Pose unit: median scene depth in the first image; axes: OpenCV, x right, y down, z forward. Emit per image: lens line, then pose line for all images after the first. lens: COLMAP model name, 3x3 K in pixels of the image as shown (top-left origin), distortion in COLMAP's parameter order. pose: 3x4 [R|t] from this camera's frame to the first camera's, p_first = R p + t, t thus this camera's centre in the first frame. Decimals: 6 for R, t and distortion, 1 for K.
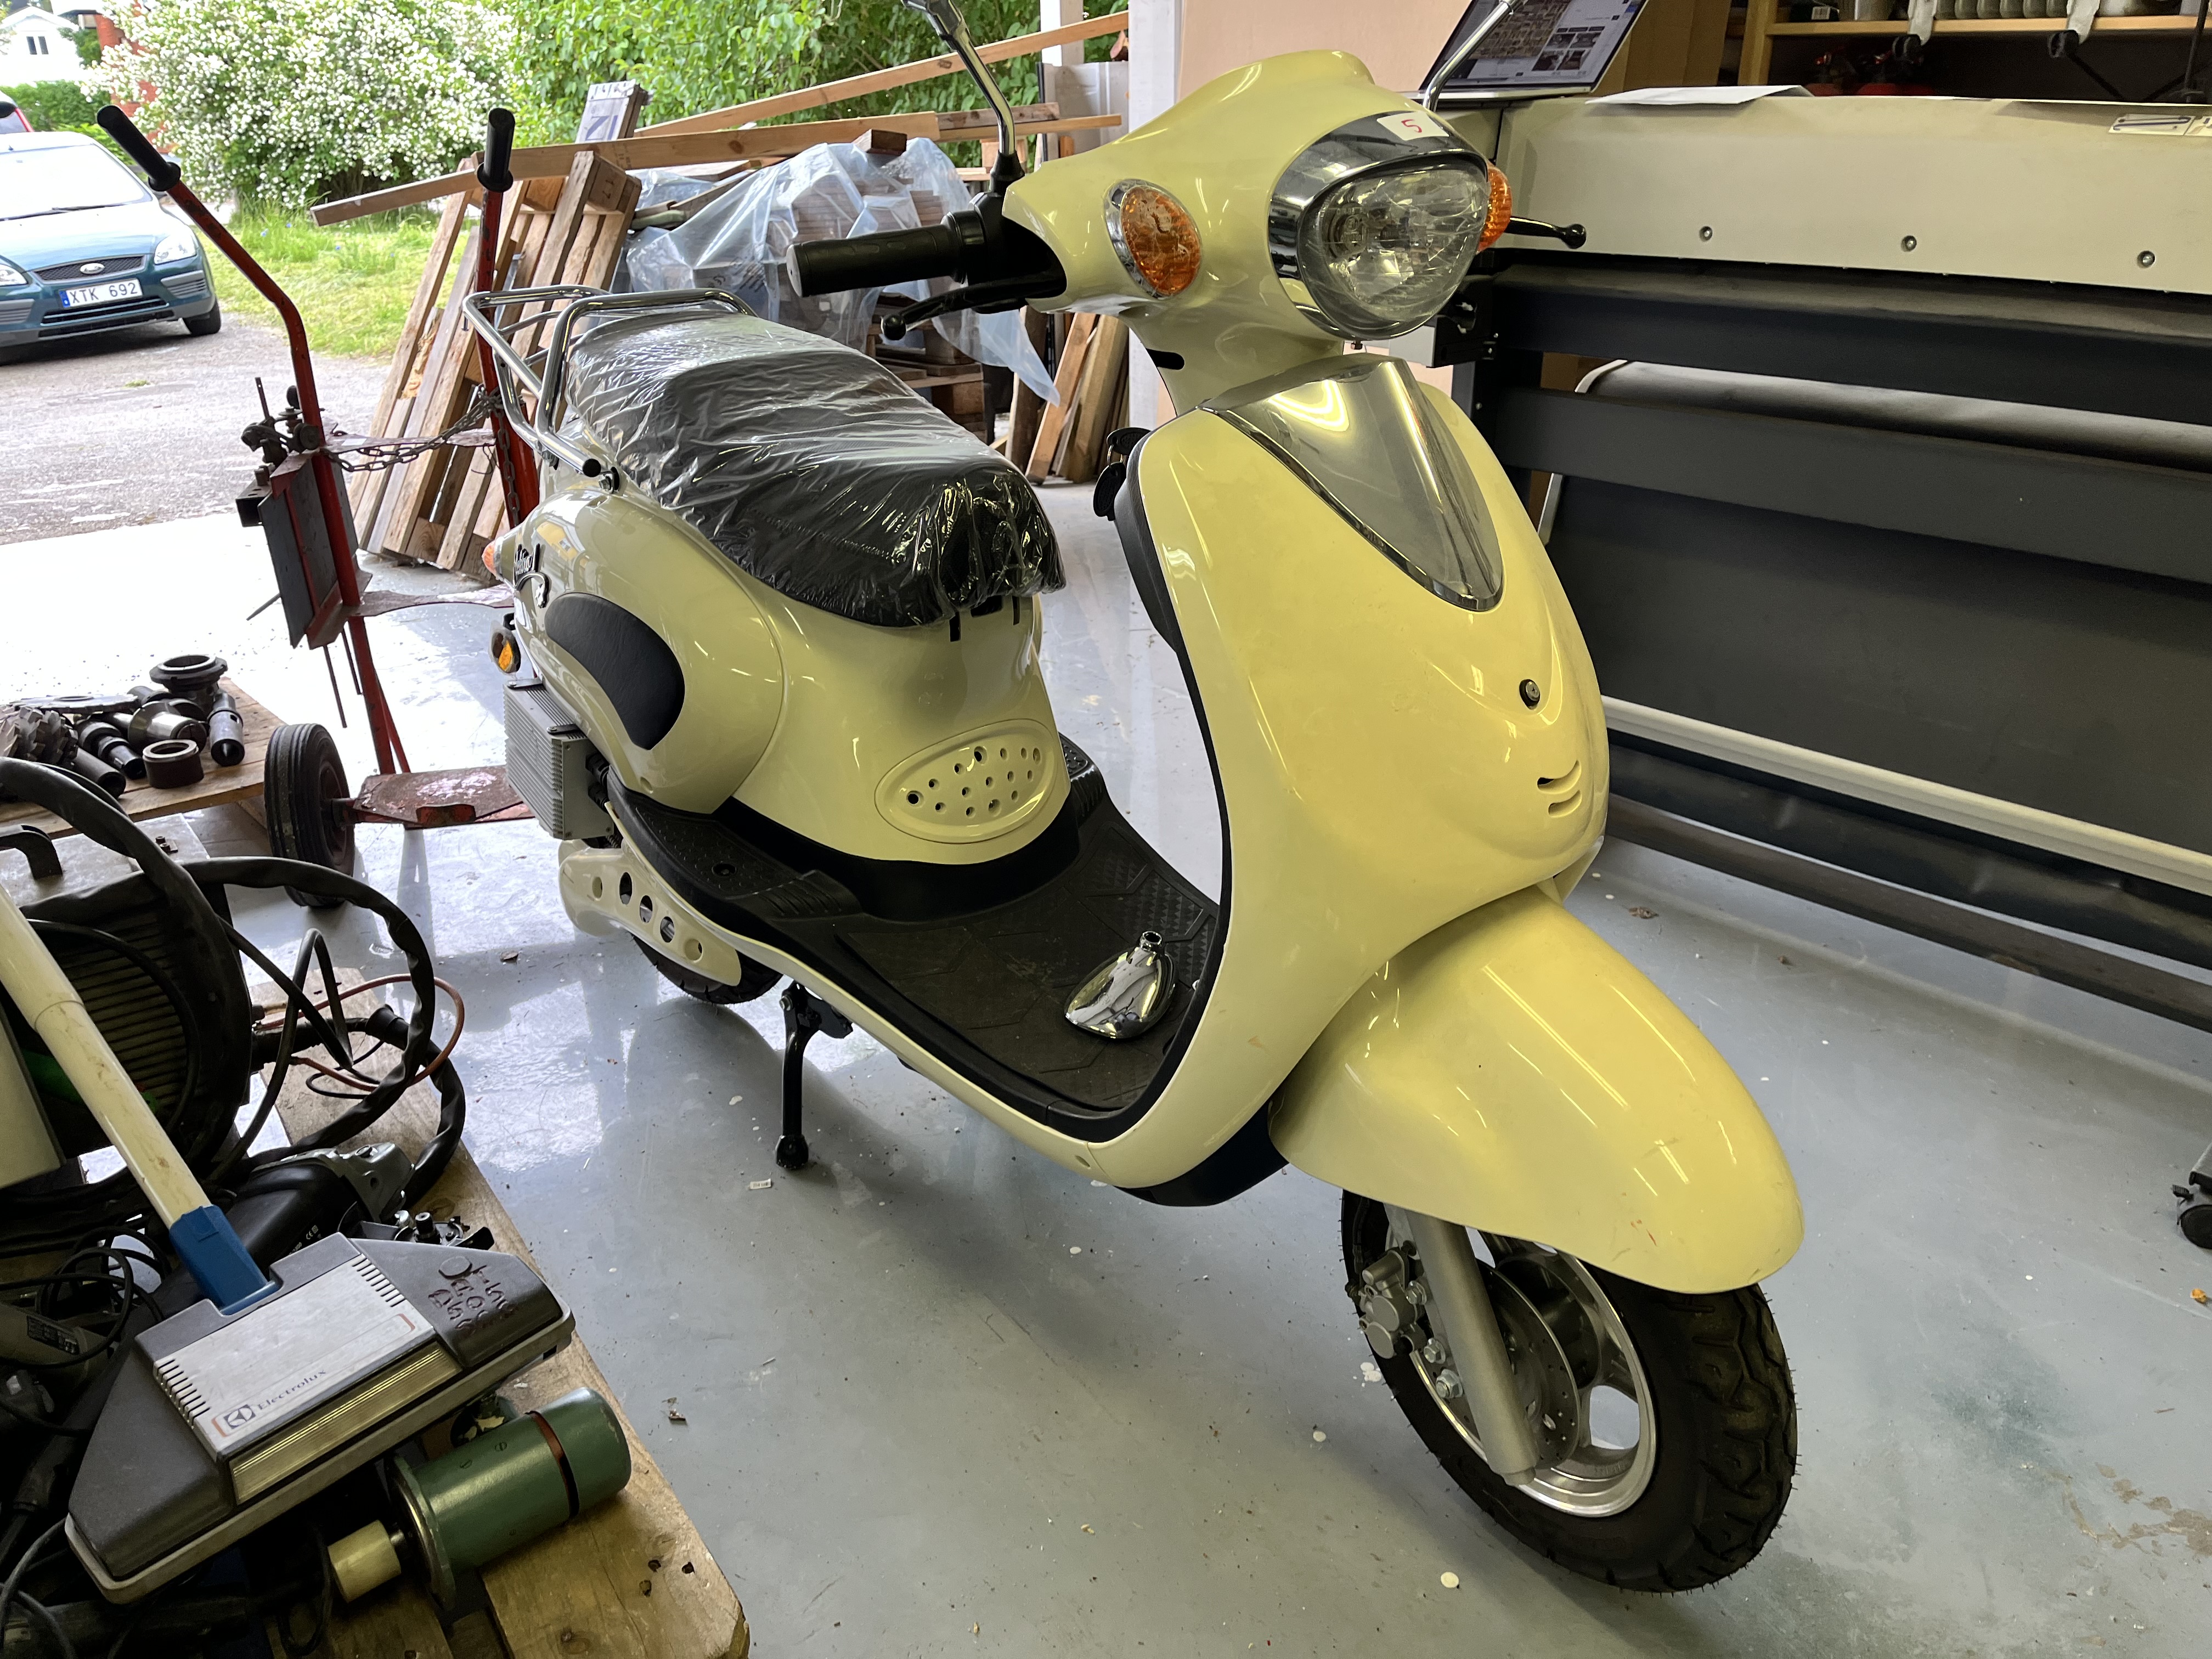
lens RADIAL K [[1679.7, 0, 1105.2], [0, 1679.7, 867.9], [0, 0, 1]] dist [0.075095, -0.127432]
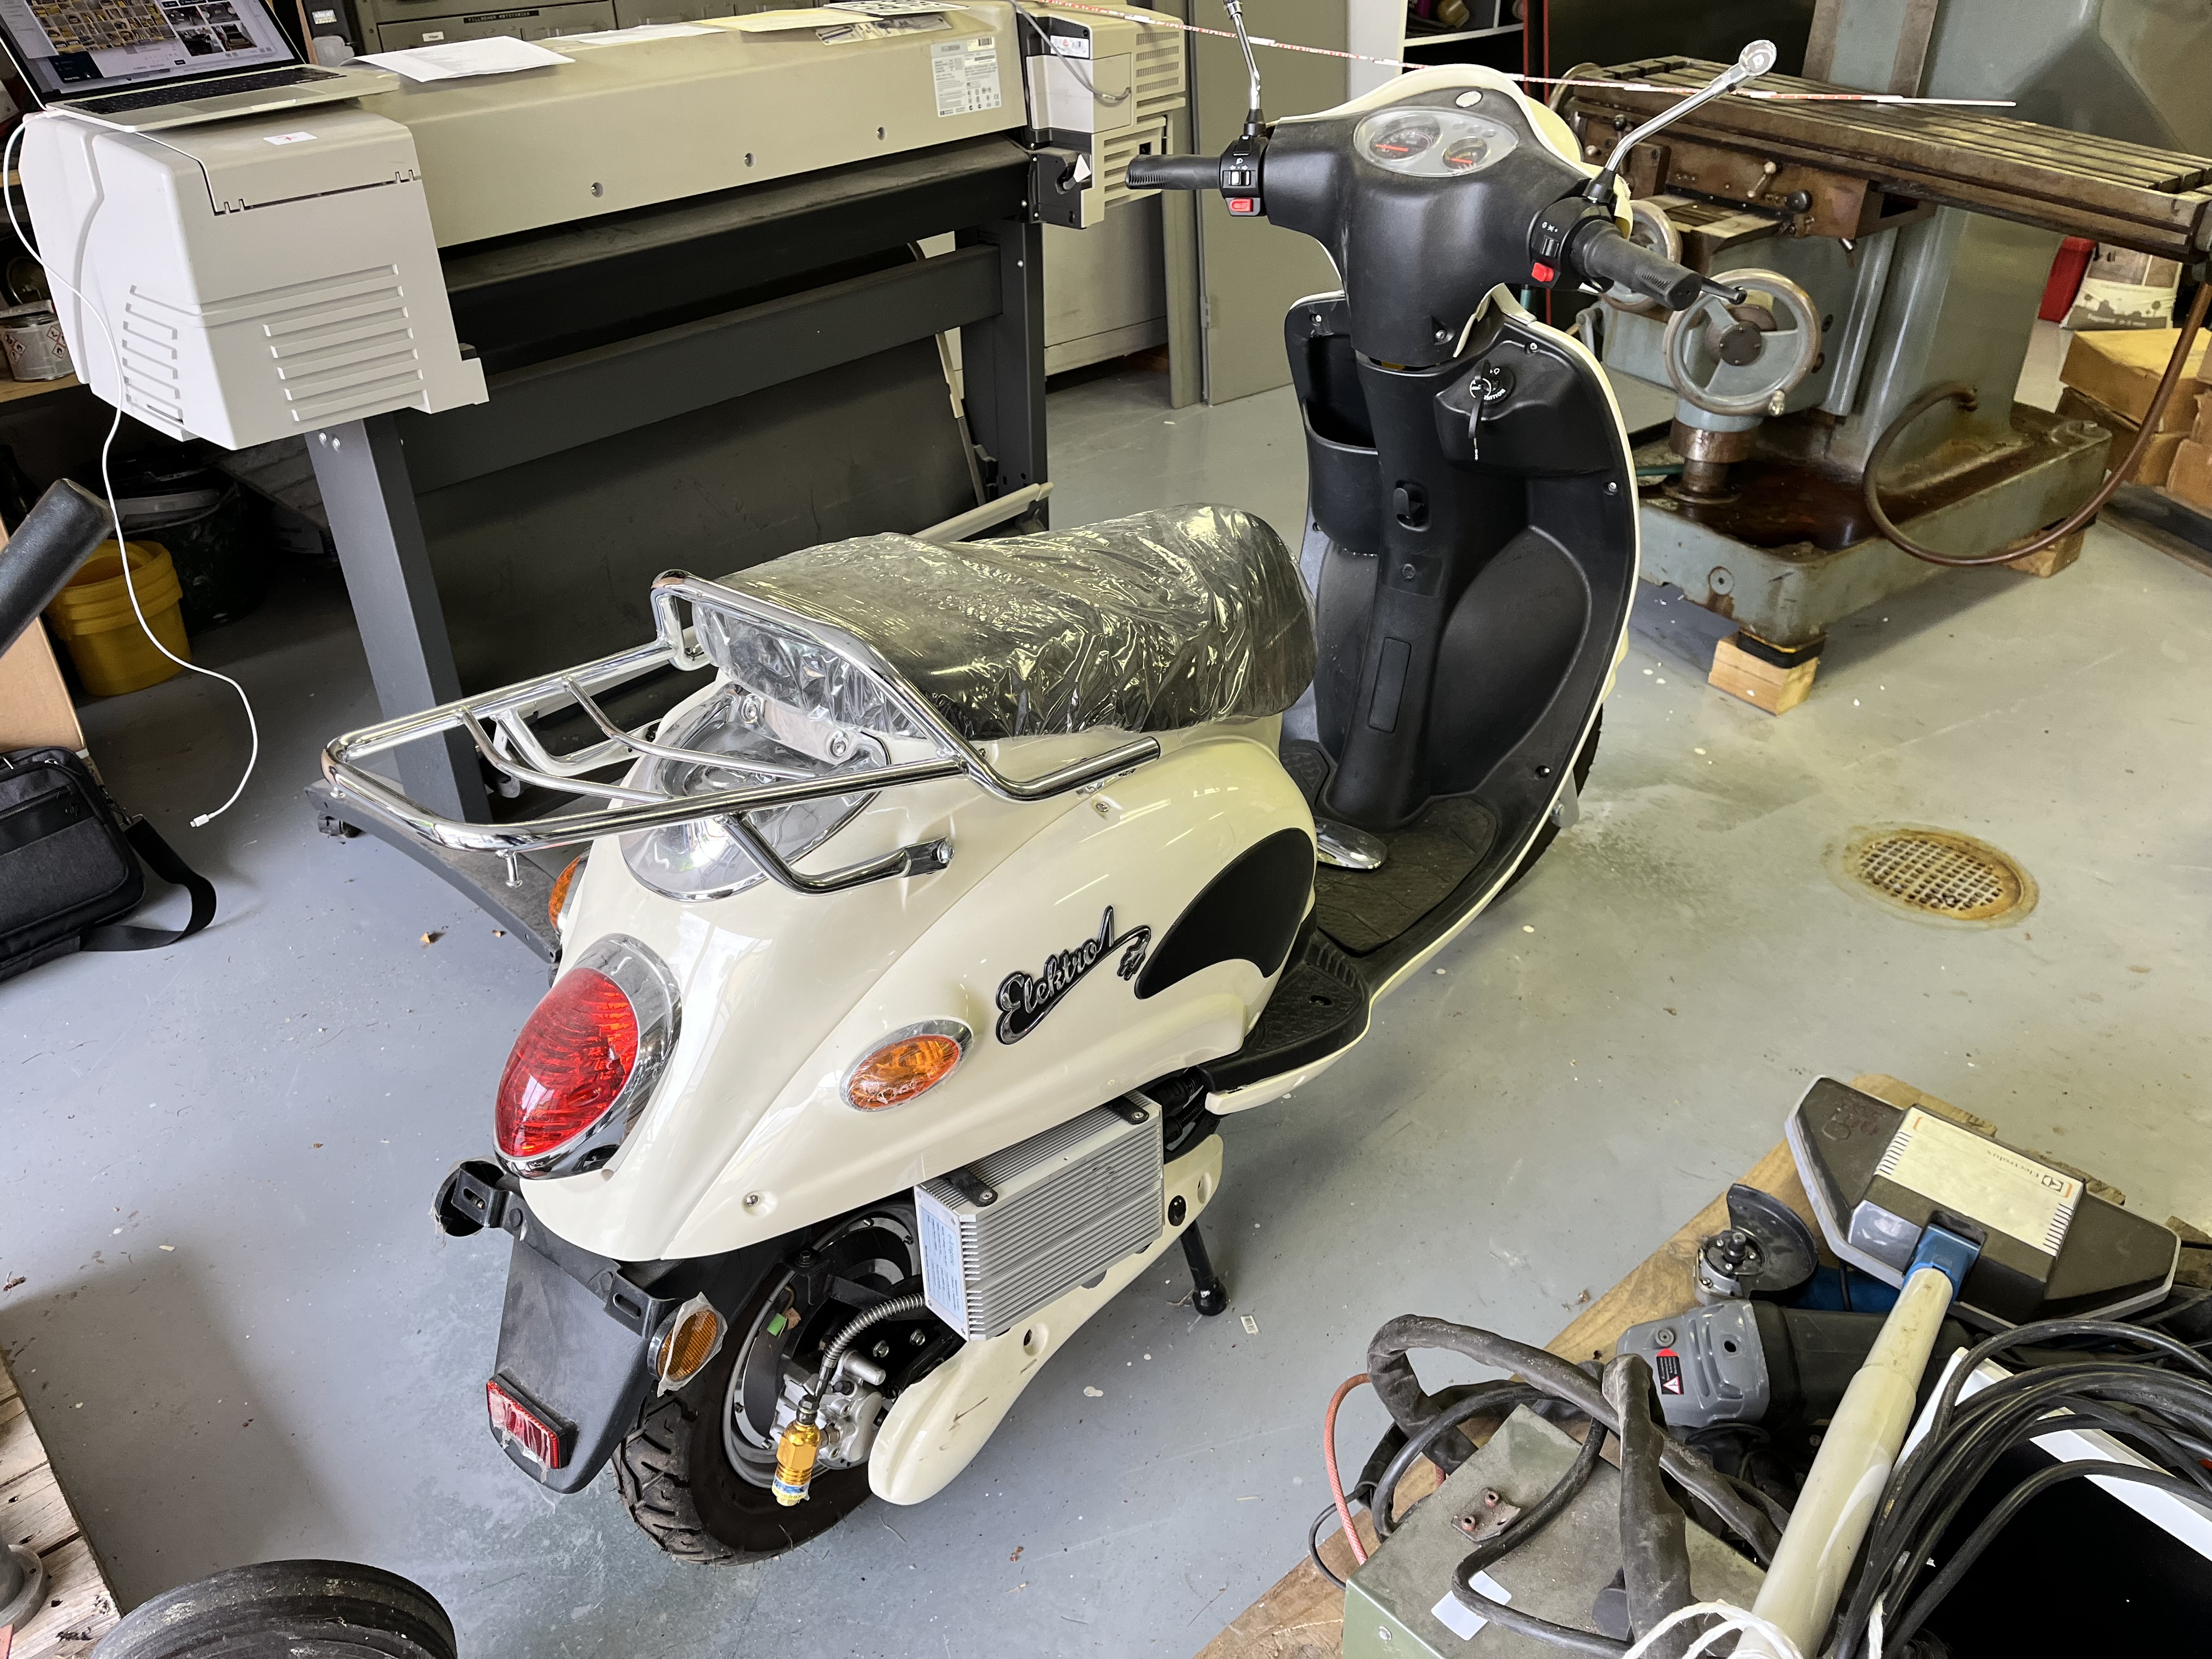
lens RADIAL K [[1667.7, 0, 1076.6], [0, 1667.7, 836.4], [0, 0, 1]] dist [0.122370, -0.155787]
pose [[-0.140714, -0.511608, 0.847618, -0.902893], [0.416623, 0.746044, 0.519464, -0.581355], [-0.898123, 0.426233, 0.108168, 0.919682]]
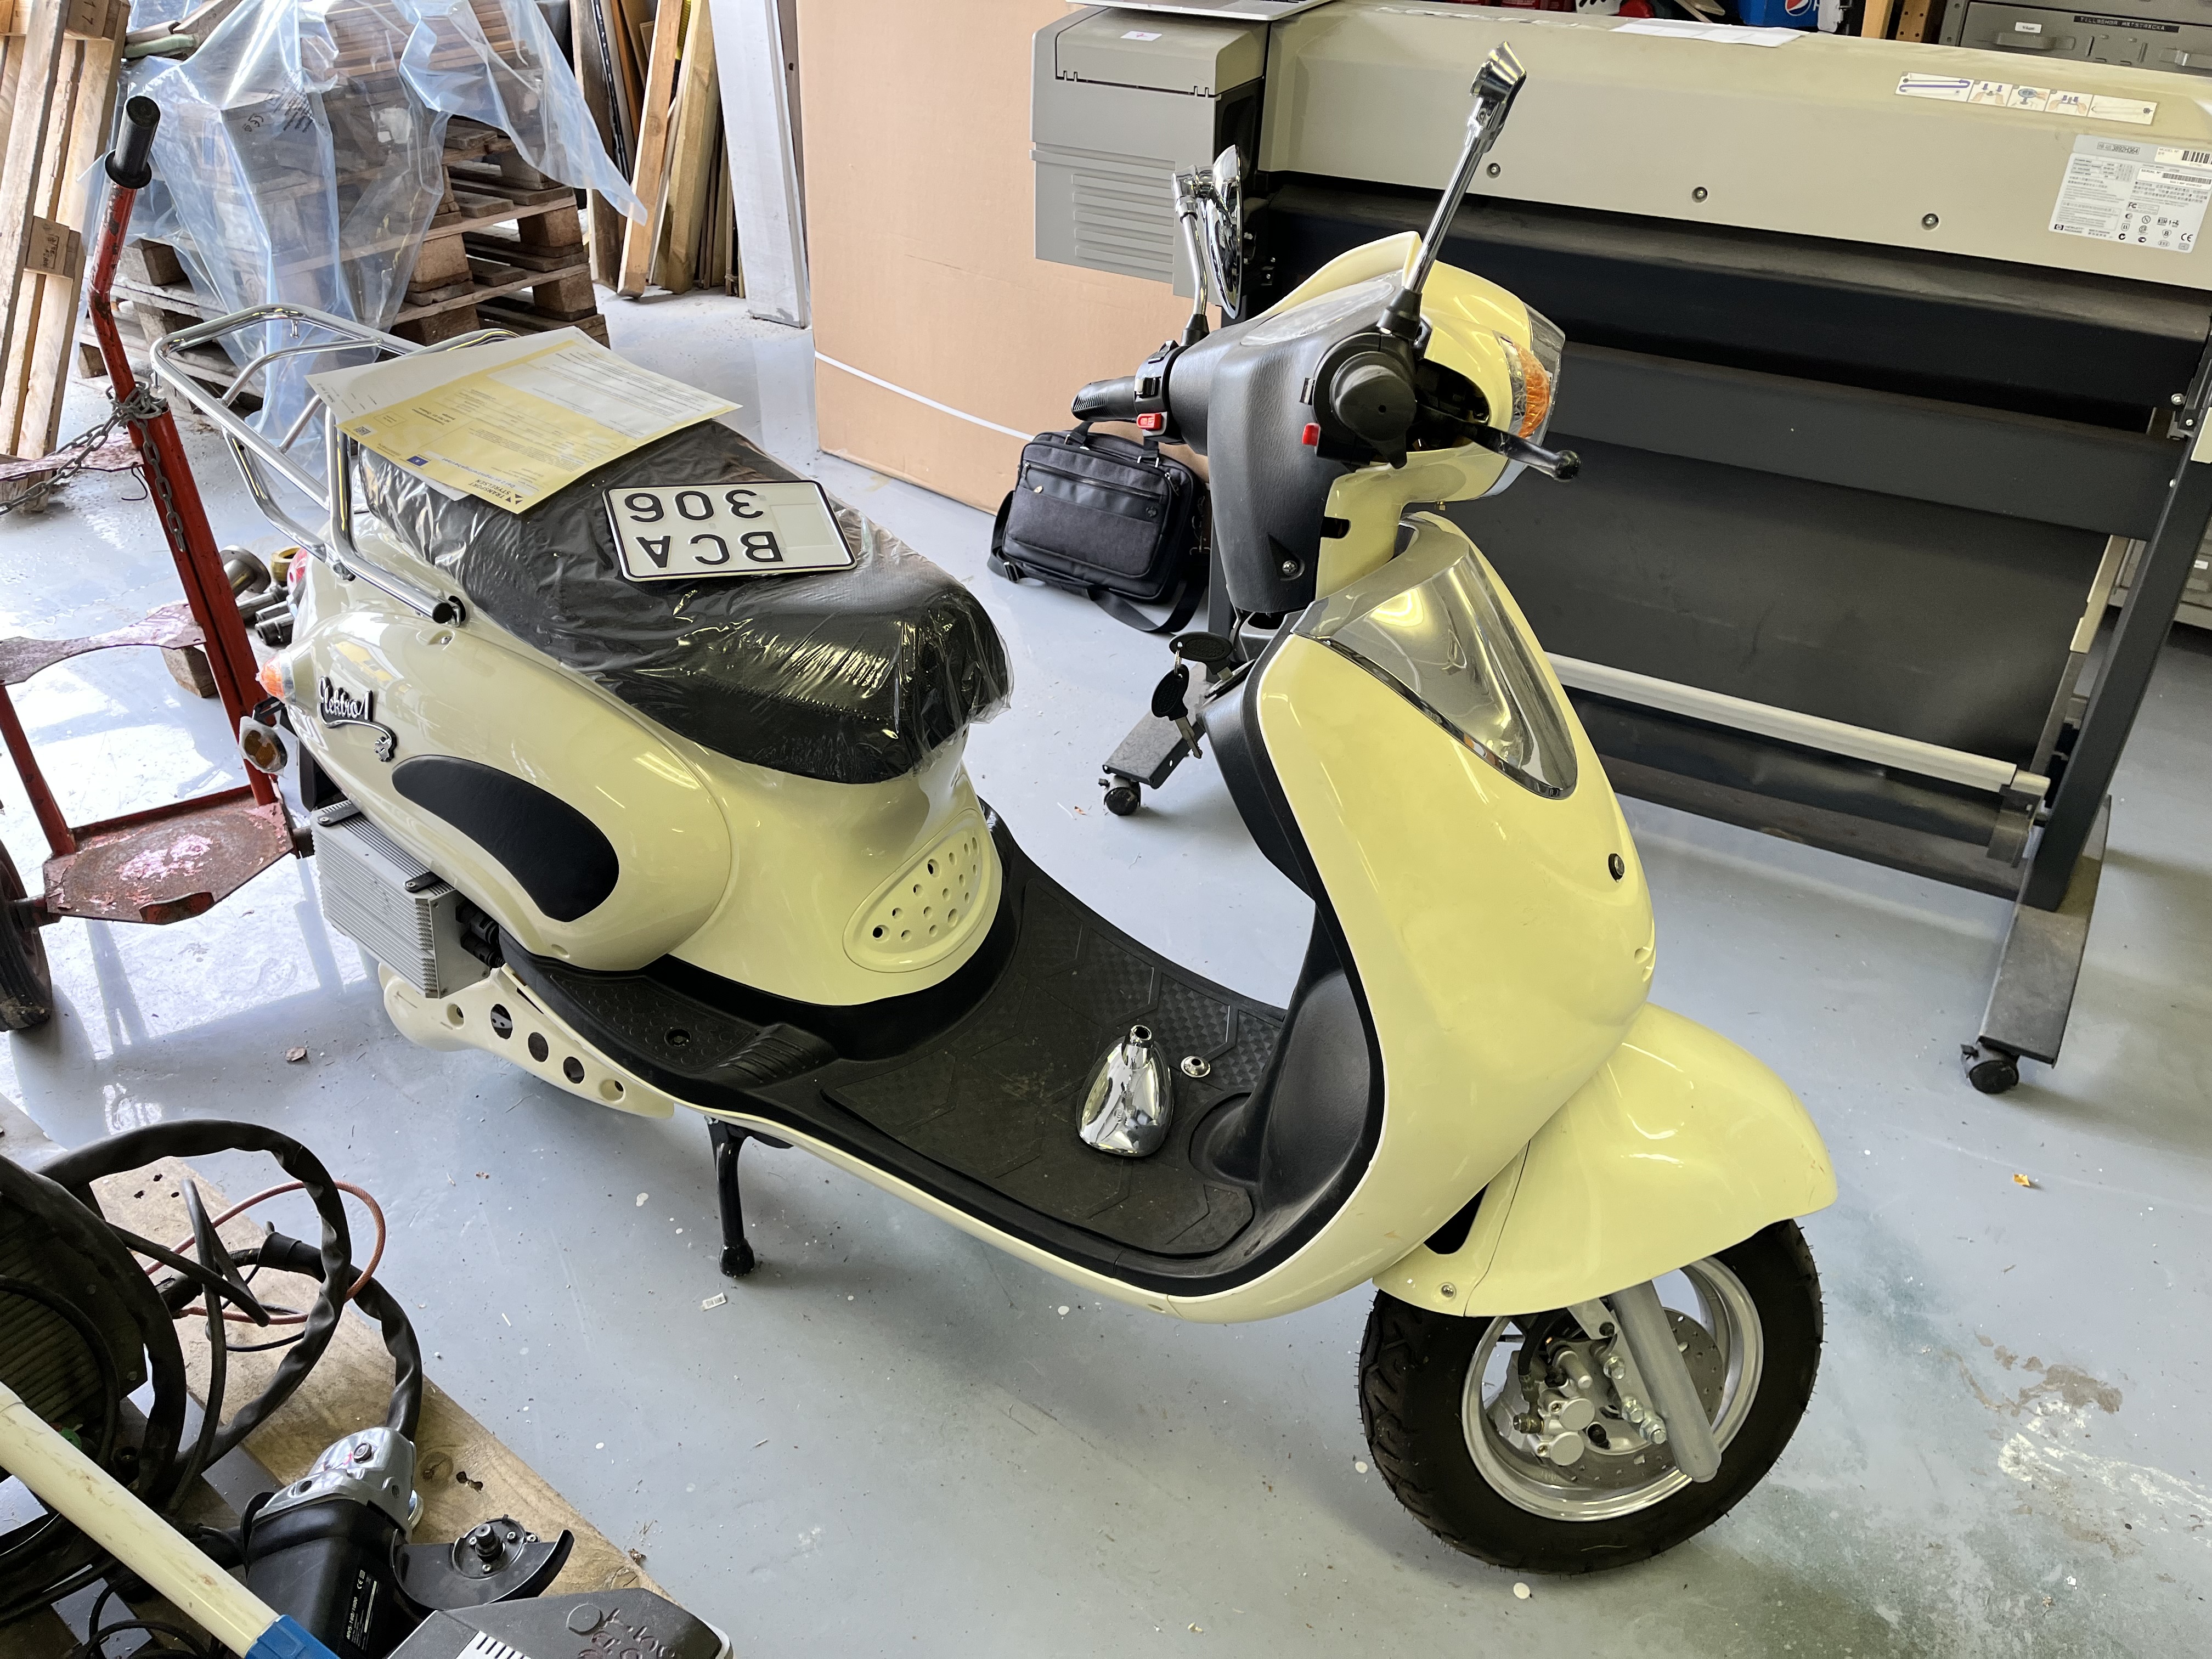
lens RADIAL K [[1690.4, 0, 1096.4], [0, 1690.4, 825.9], [0, 0, 1]] dist [0.052309, -0.086556]
pose [[0.954801, -0.156335, 0.252815, -0.213937], [0.112303, 0.977207, 0.180150, -0.241220], [-0.275216, -0.143615, 0.950595, 0.071825]]
